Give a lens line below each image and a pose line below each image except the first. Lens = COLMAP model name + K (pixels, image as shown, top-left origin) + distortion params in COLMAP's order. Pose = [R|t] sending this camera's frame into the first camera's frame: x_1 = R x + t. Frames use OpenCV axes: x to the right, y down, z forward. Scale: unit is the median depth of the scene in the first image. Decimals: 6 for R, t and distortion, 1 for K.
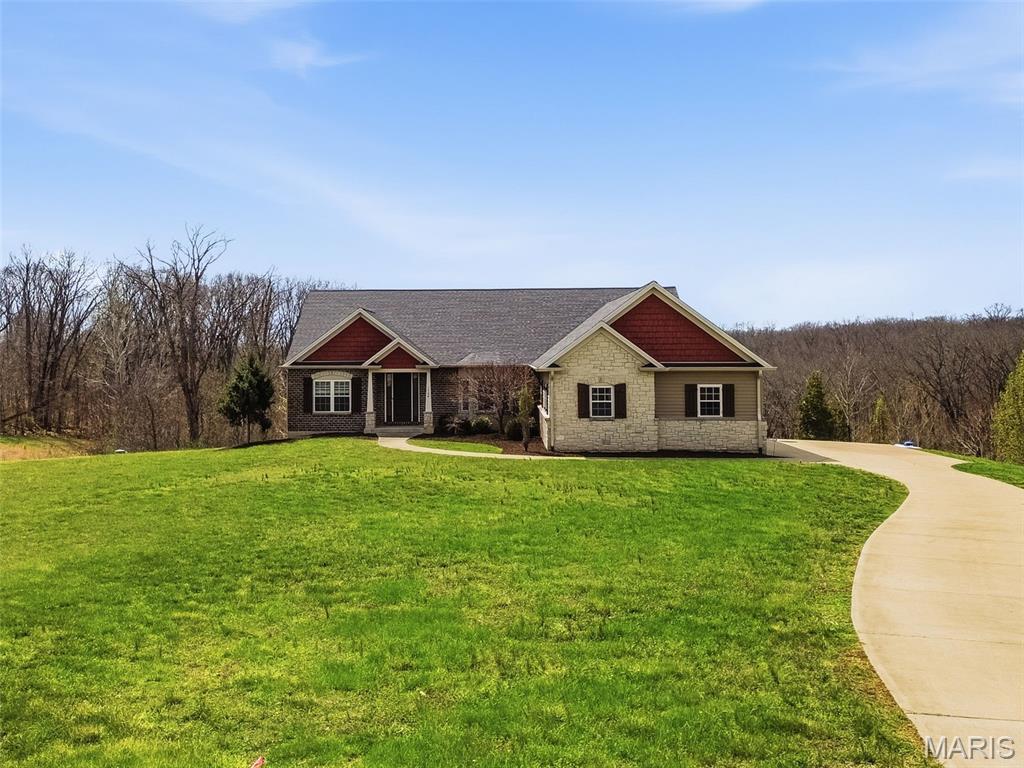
lens RADIAL K [[1051.9, 0, 446.3], [0, 1051.9, 347.9], [0, 0, 1]] dist [0.061550, -0.004096]
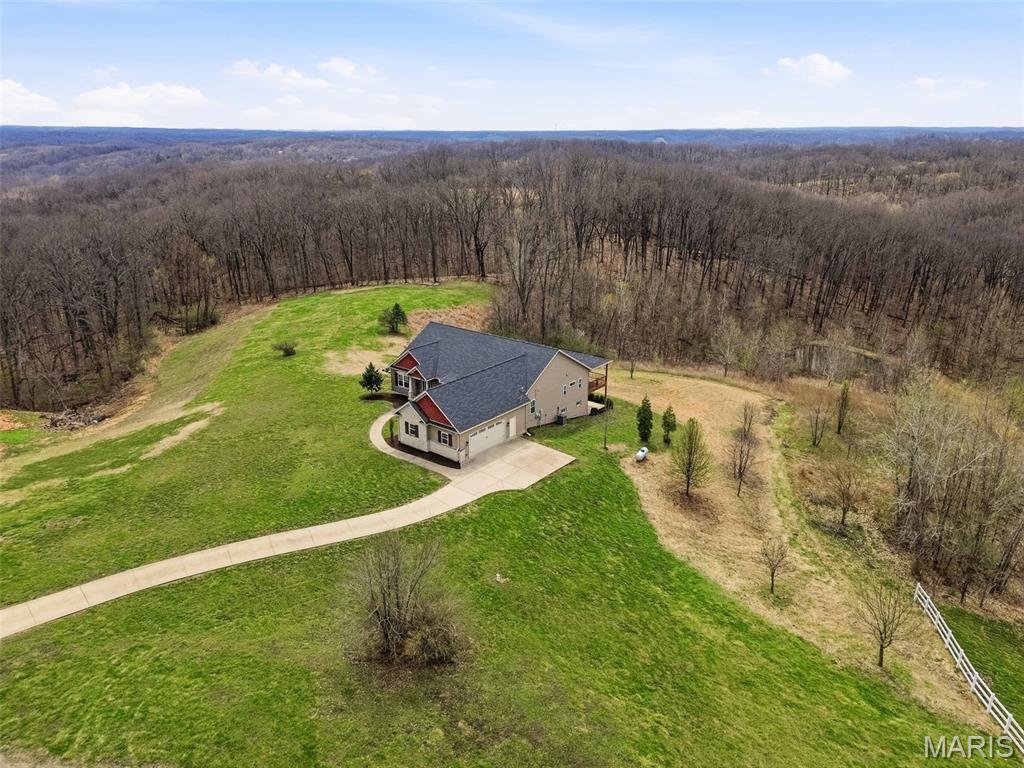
lens RADIAL K [[725.2, 0, 513.1], [0, 725.2, 390.8], [0, 0, 1]] dist [0.072255, -0.060550]
pose [[0.807987, 0.203703, -0.552867, 1.320048], [0.000205, 0.938237, 0.345992, -0.659205], [0.589200, -0.279670, 0.758042, -0.190594]]
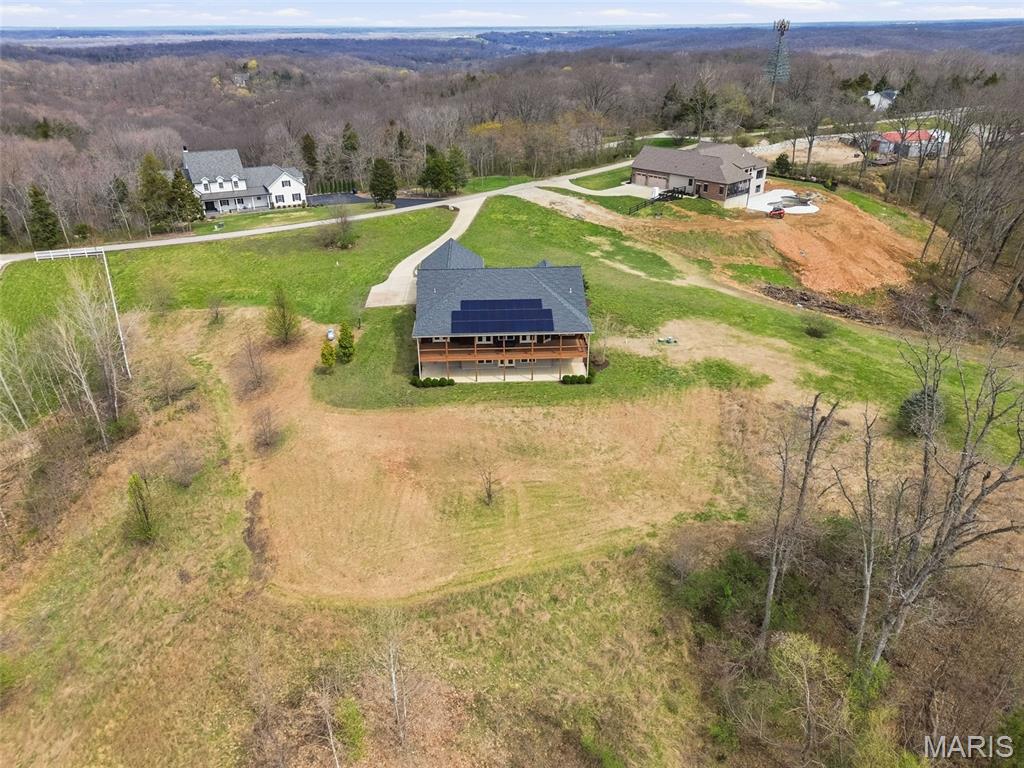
lens RADIAL K [[725.2, 0, 513.9], [0, 725.2, 381.3], [0, 0, 1]] dist [0.072255, -0.060550]
pose [[-0.994968, 0.052679, -0.085232, 0.221785], [0.010174, 0.899362, 0.437086, -0.732284], [0.099680, 0.434020, -0.895372, 3.557099]]
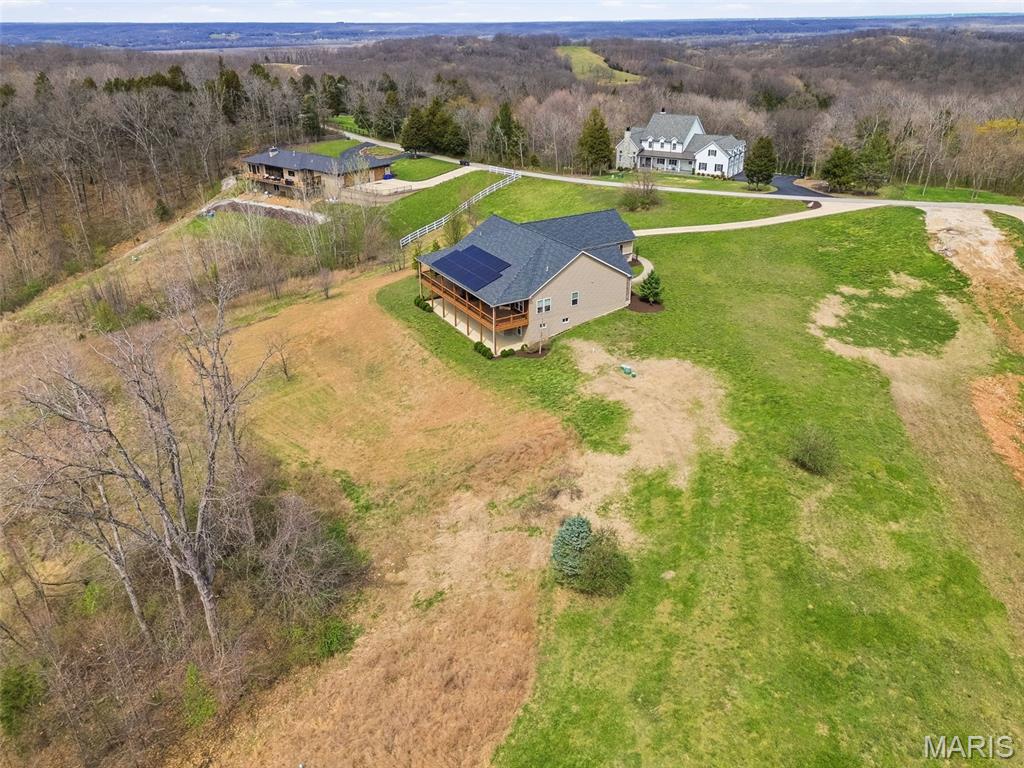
lens RADIAL K [[725.2, 0, 508.6], [0, 725.2, 361.2], [0, 0, 1]] dist [0.072255, -0.060550]
pose [[-0.545891, -0.346753, 0.762736, -1.684473], [0.008382, 0.908036, 0.418808, -0.632973], [-0.837814, 0.235017, -0.492782, 2.654346]]
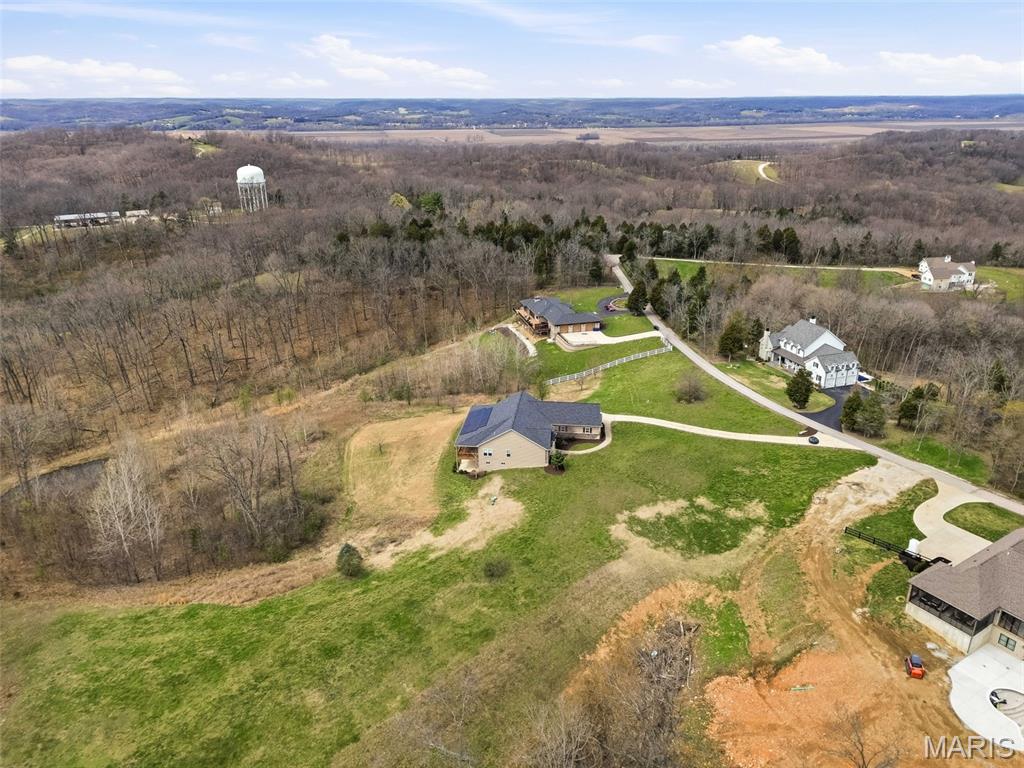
lens RADIAL K [[725.2, 0, 516.6], [0, 725.2, 374.7], [0, 0, 1]] dist [0.072255, -0.060550]
pose [[0.068464, -0.353624, 0.932879, -3.364350], [0.002281, 0.935126, 0.354308, -1.567325], [-0.997651, -0.022130, 0.064829, 1.195383]]
